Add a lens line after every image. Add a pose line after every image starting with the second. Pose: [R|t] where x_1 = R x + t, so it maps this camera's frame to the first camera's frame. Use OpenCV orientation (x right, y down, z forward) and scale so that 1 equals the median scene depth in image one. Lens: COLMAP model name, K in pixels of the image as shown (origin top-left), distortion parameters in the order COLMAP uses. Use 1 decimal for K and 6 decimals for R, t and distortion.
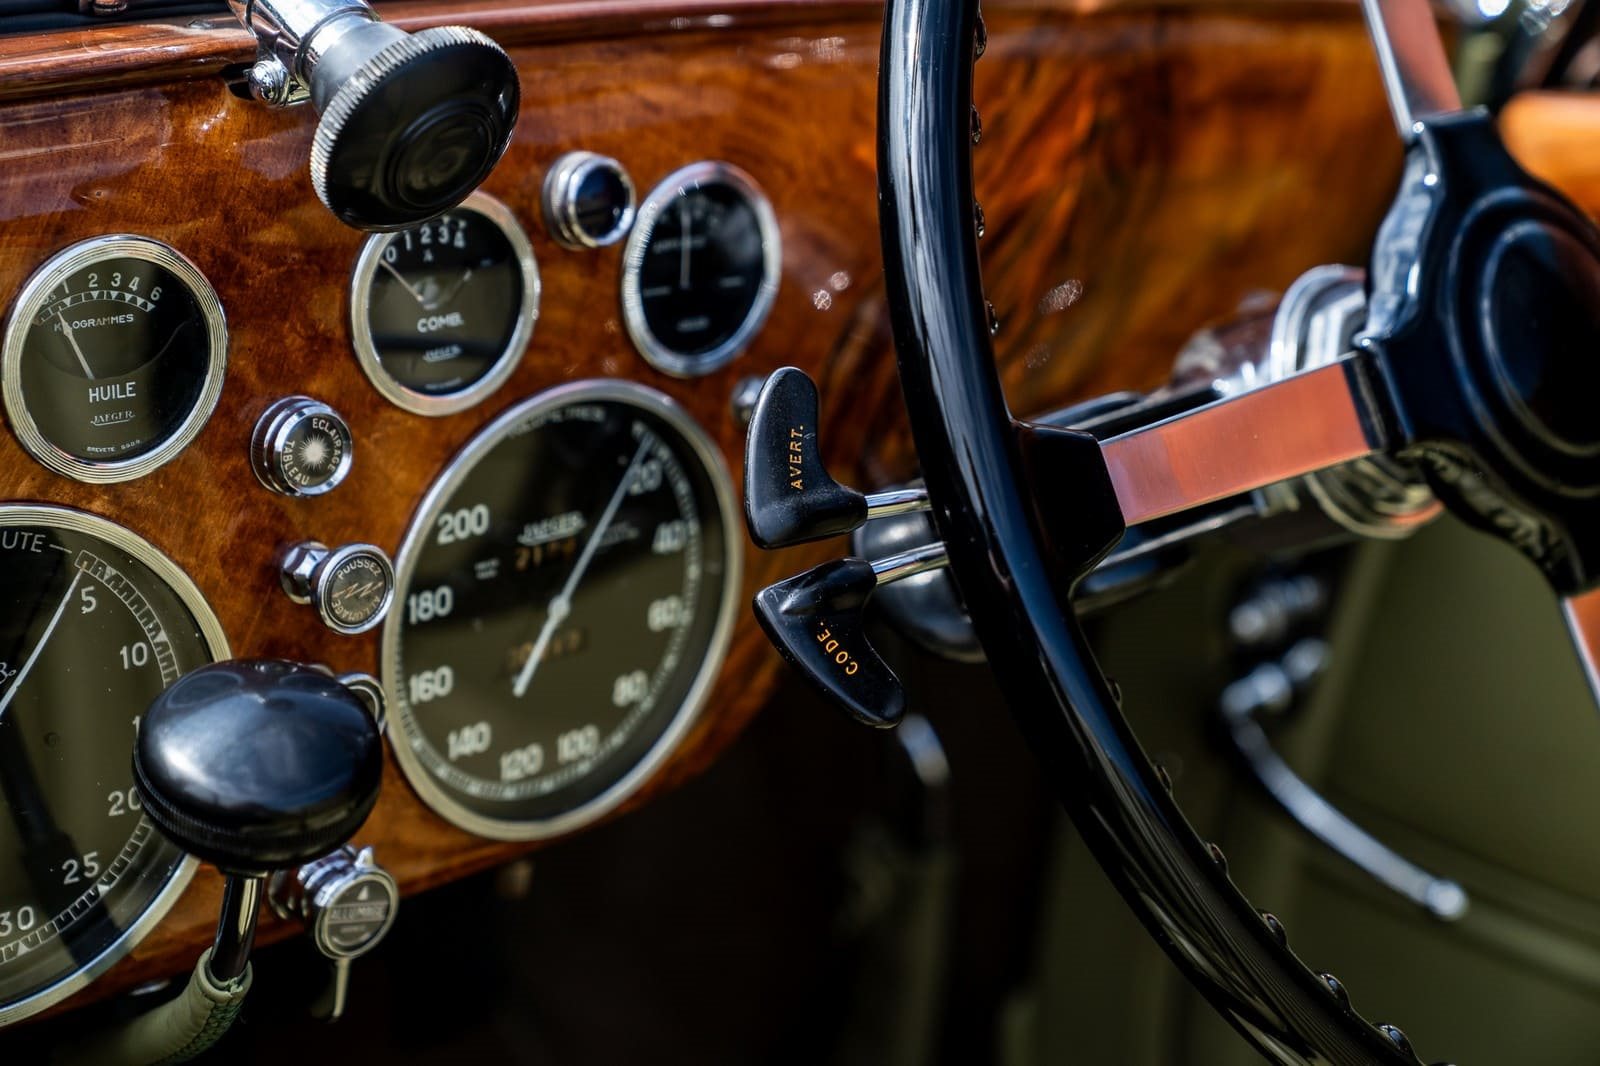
lens RADIAL K [[3138.0, 0, 765.7], [0, 3138.0, 531.9], [0, 0, 1]] dist [0.315220, 0.444795]
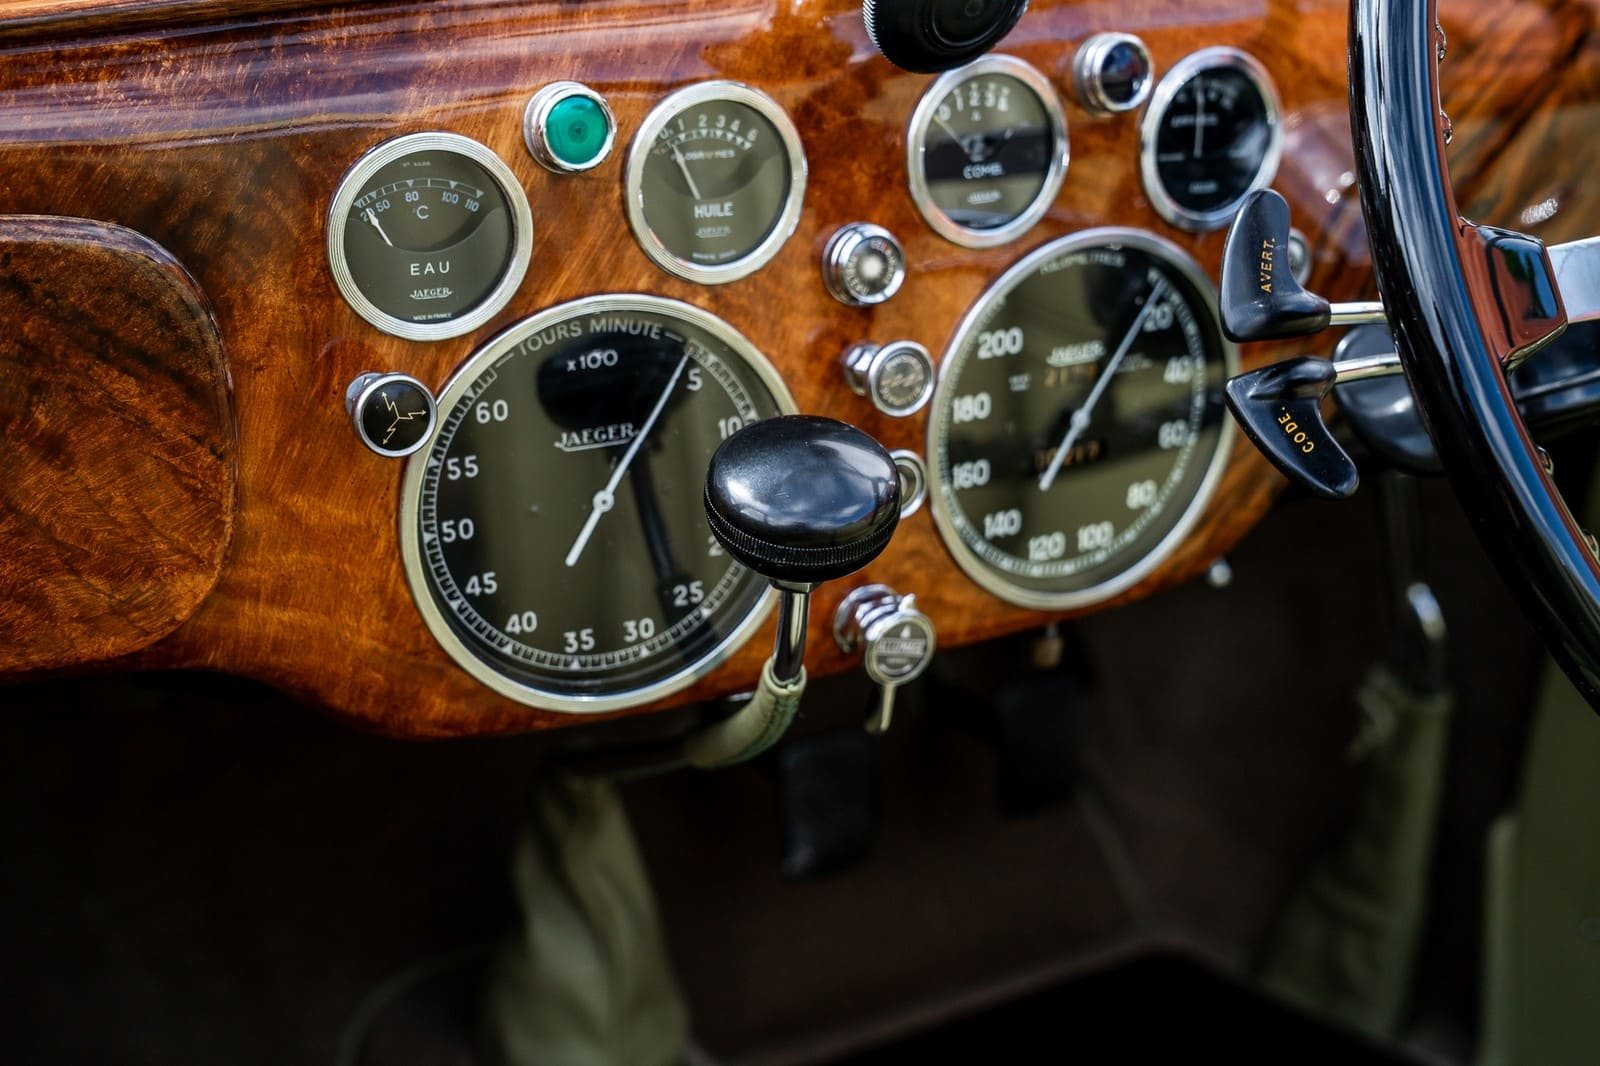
lens RADIAL K [[2250.7, 0, 777.2], [0, 2250.7, 532.9], [0, 0, 1]] dist [0.096858, 0.000286]
pose [[0.967511, 0.039508, -0.249722, 0.043471], [-0.038264, 0.999219, 0.009835, 0.067857], [0.249916, 0.000040, 0.968268, 0.128892]]
